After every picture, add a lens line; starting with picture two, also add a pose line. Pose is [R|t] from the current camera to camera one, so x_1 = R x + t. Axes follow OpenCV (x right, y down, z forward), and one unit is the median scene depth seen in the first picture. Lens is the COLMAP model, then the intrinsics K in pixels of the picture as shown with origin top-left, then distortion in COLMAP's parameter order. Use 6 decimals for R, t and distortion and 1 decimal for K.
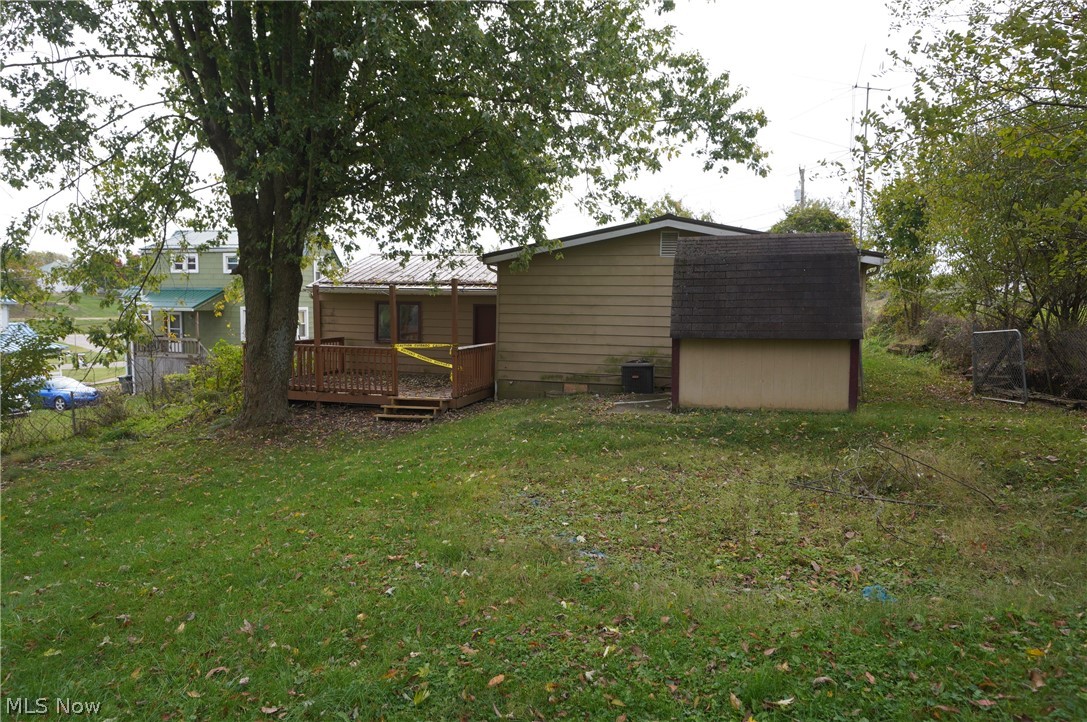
lens RADIAL K [[696.5, 0, 544.1], [0, 696.5, 360.6], [0, 0, 1]] dist [0.002460, -0.001282]
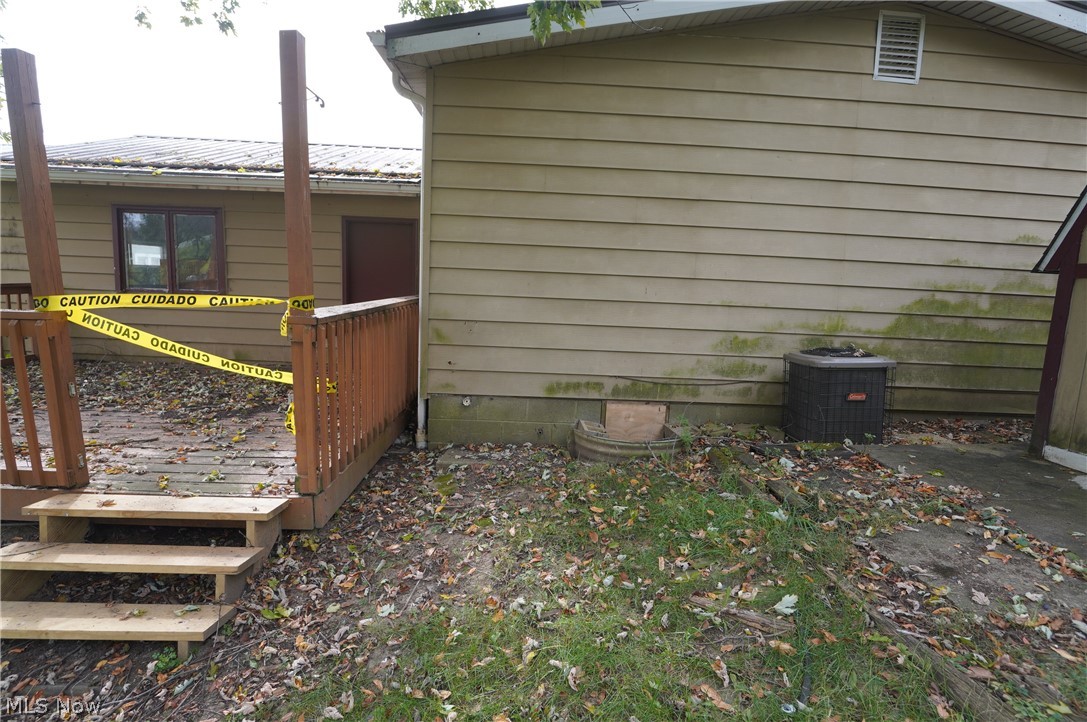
lens RADIAL K [[527.2, 0, 541.3], [0, 527.2, 358.5], [0, 0, 1]] dist [-0.018800, -0.000545]
pose [[0.956791, -0.020069, 0.290083, -0.093488], [-0.003812, 0.996664, 0.081526, -0.016256], [-0.290752, -0.079109, 0.953523, 0.739279]]
